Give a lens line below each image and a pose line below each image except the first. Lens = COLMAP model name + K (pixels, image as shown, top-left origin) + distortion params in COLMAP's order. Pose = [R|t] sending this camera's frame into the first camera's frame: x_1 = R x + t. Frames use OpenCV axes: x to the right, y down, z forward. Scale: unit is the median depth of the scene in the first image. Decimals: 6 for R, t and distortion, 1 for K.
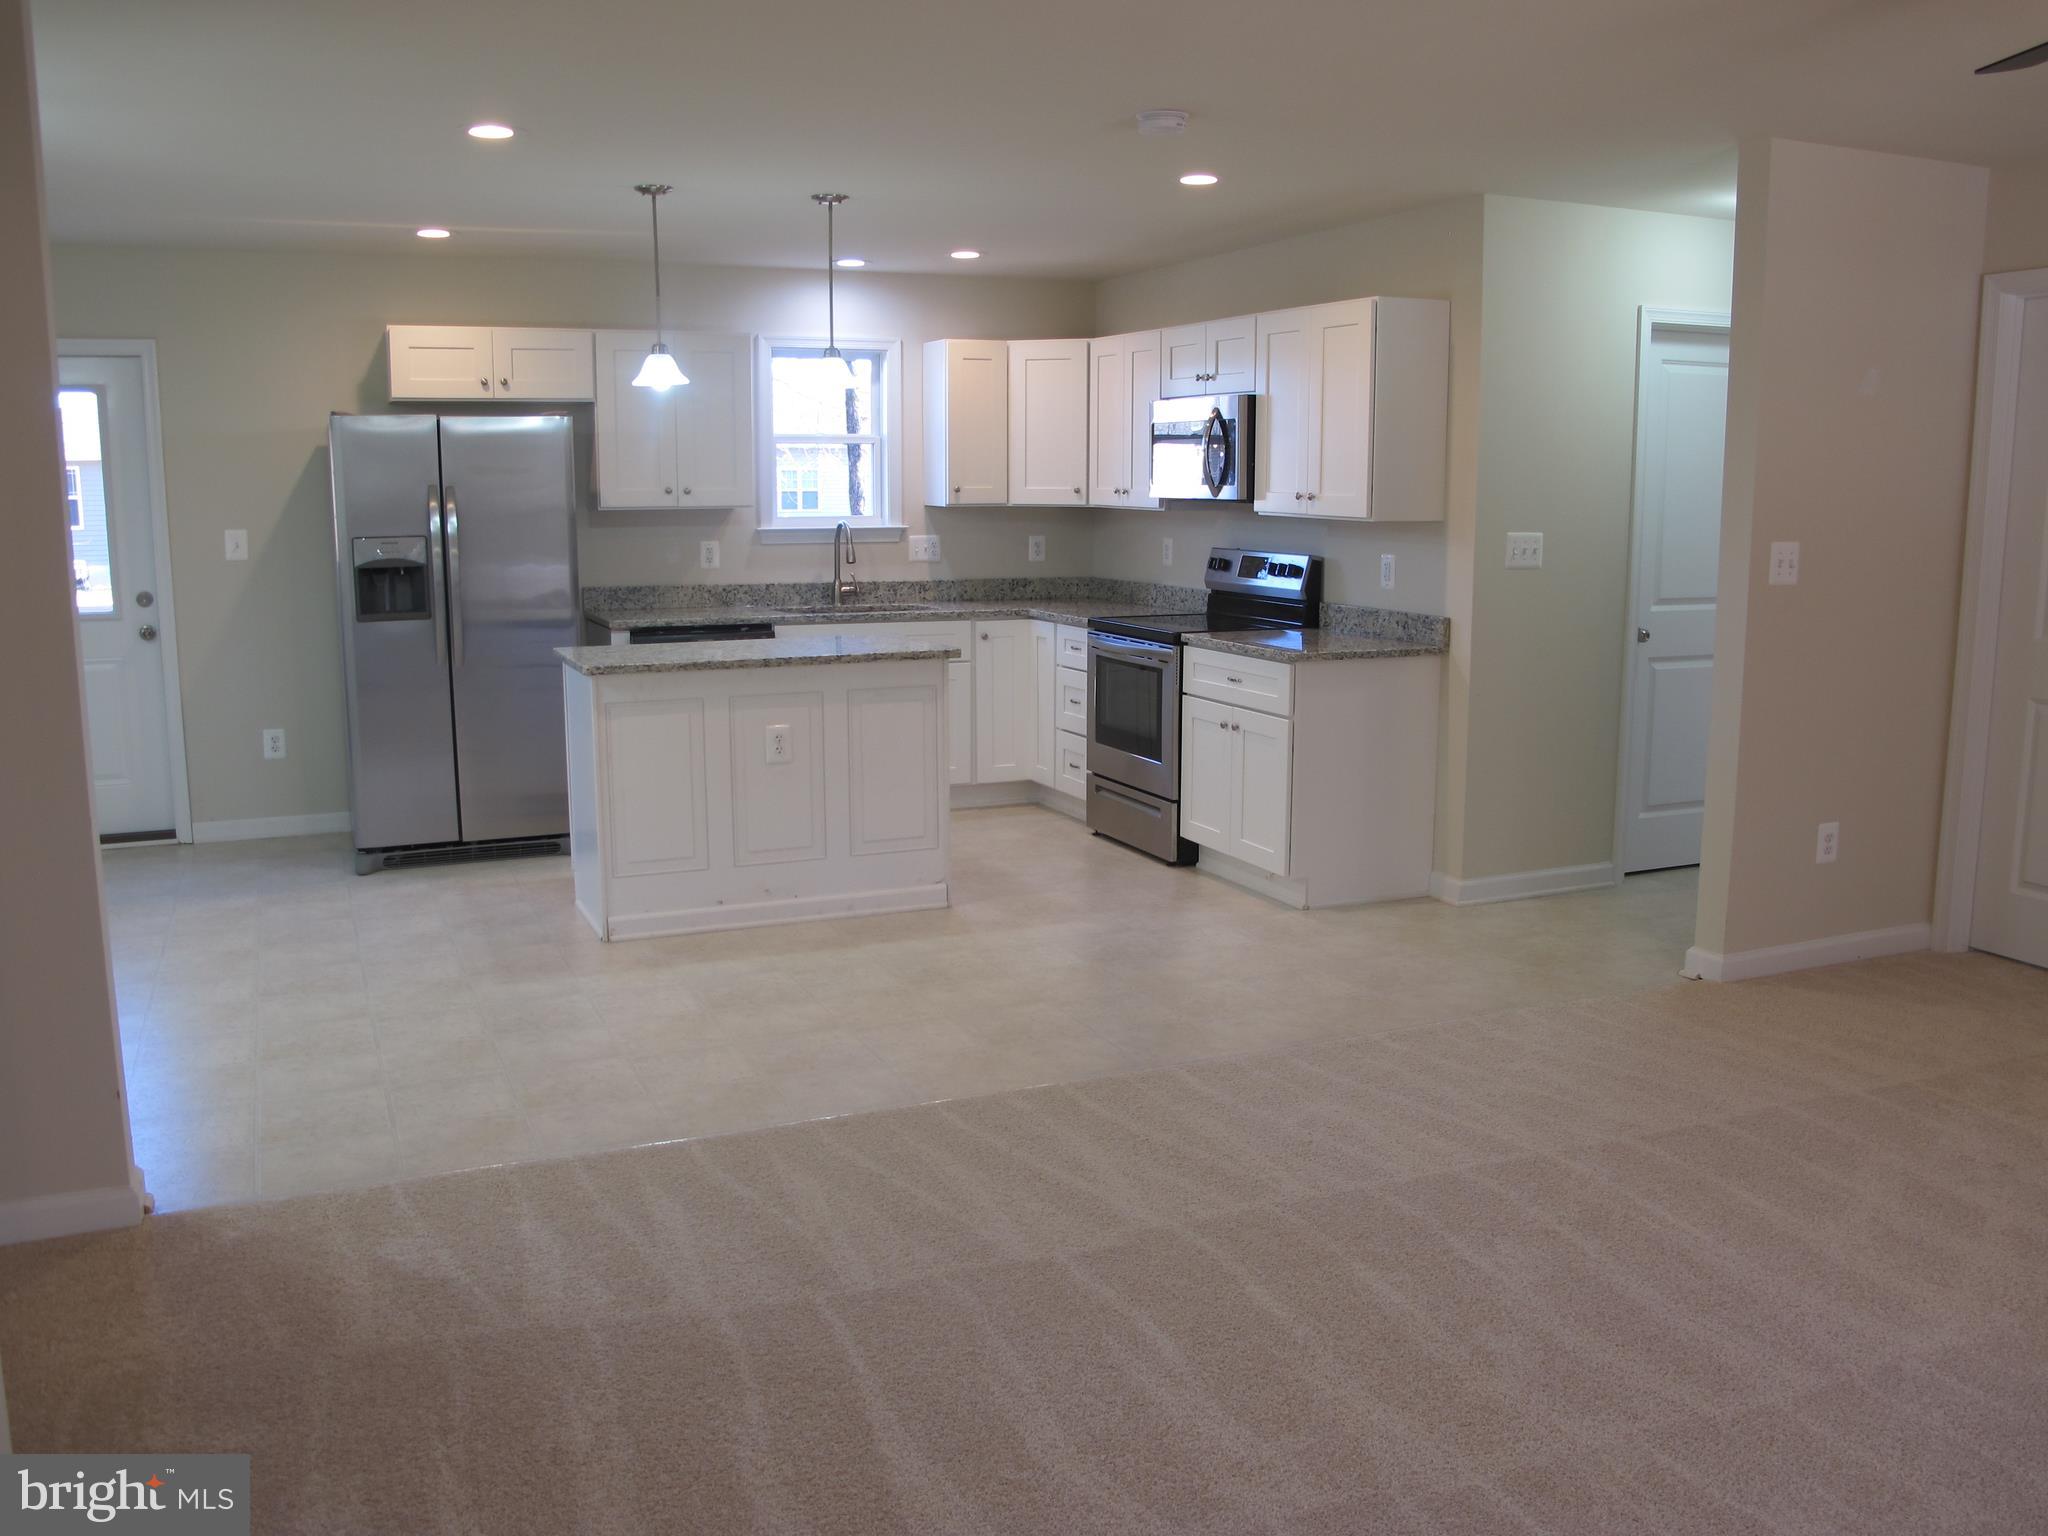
lens RADIAL K [[1714.0, 0, 1024.0], [0, 1714.0, 768.0], [0, 0, 1]] dist [-0.173905, 0.174847]
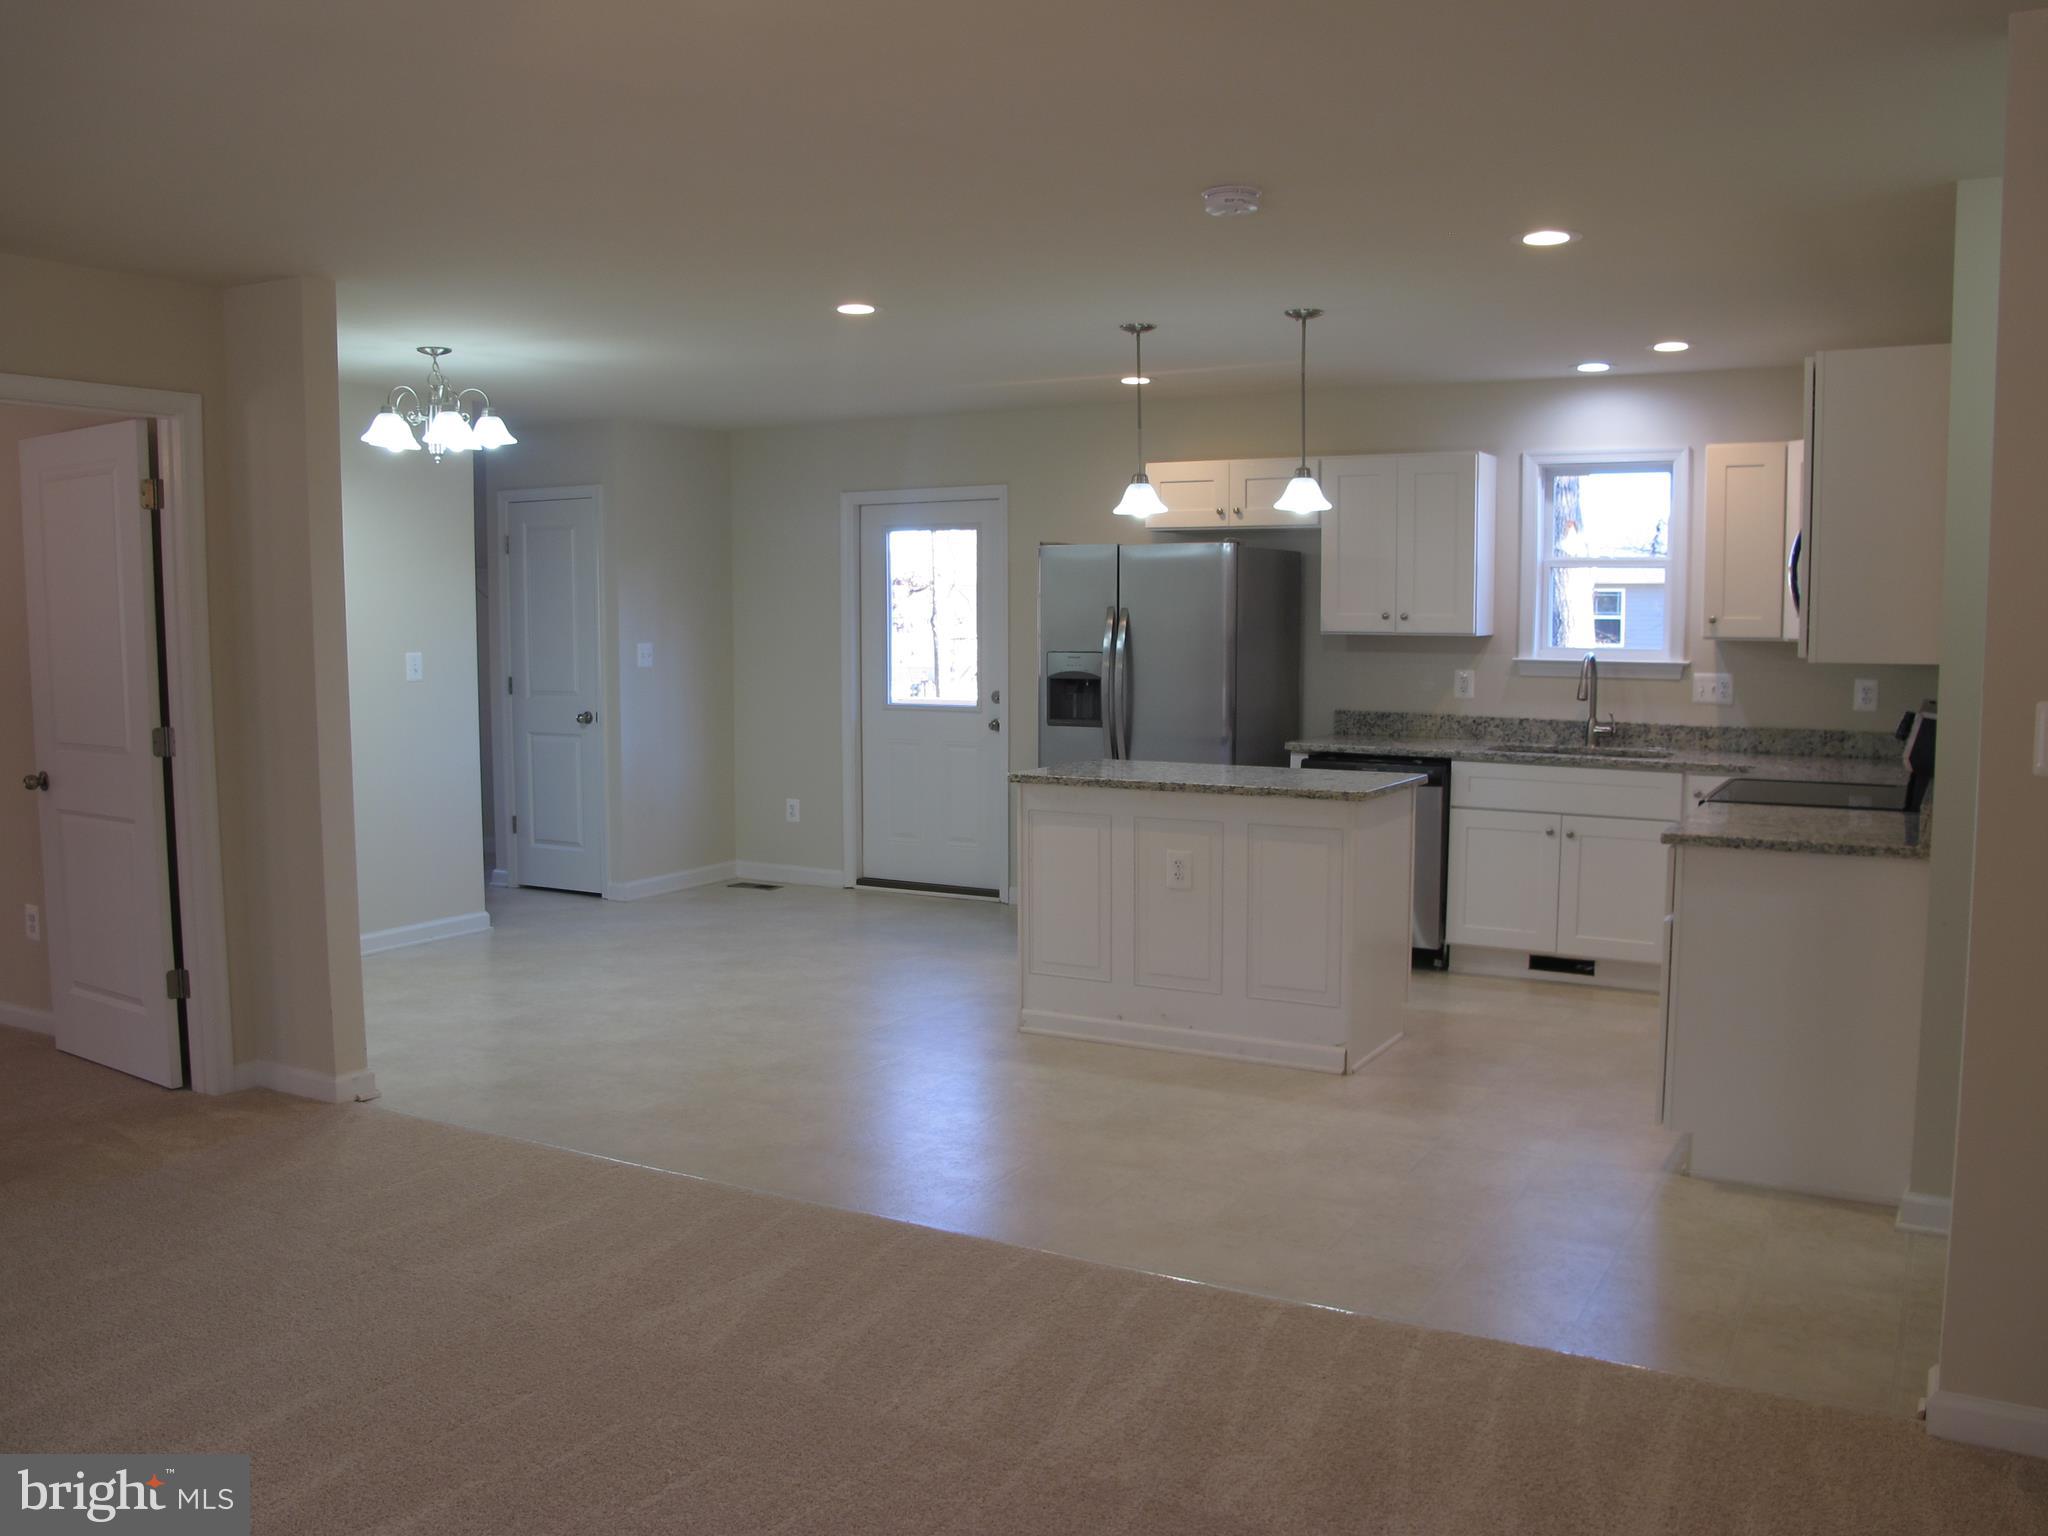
lens RADIAL K [[1714.0, 0, 1024.0], [0, 1714.0, 768.0], [0, 0, 1]] dist [-0.173905, 0.174847]
pose [[0.600037, 0.073133, -0.796623, 0.438334], [-0.132319, 0.991169, -0.008674, -0.038827], [0.788953, 0.110613, 0.604415, 0.241256]]
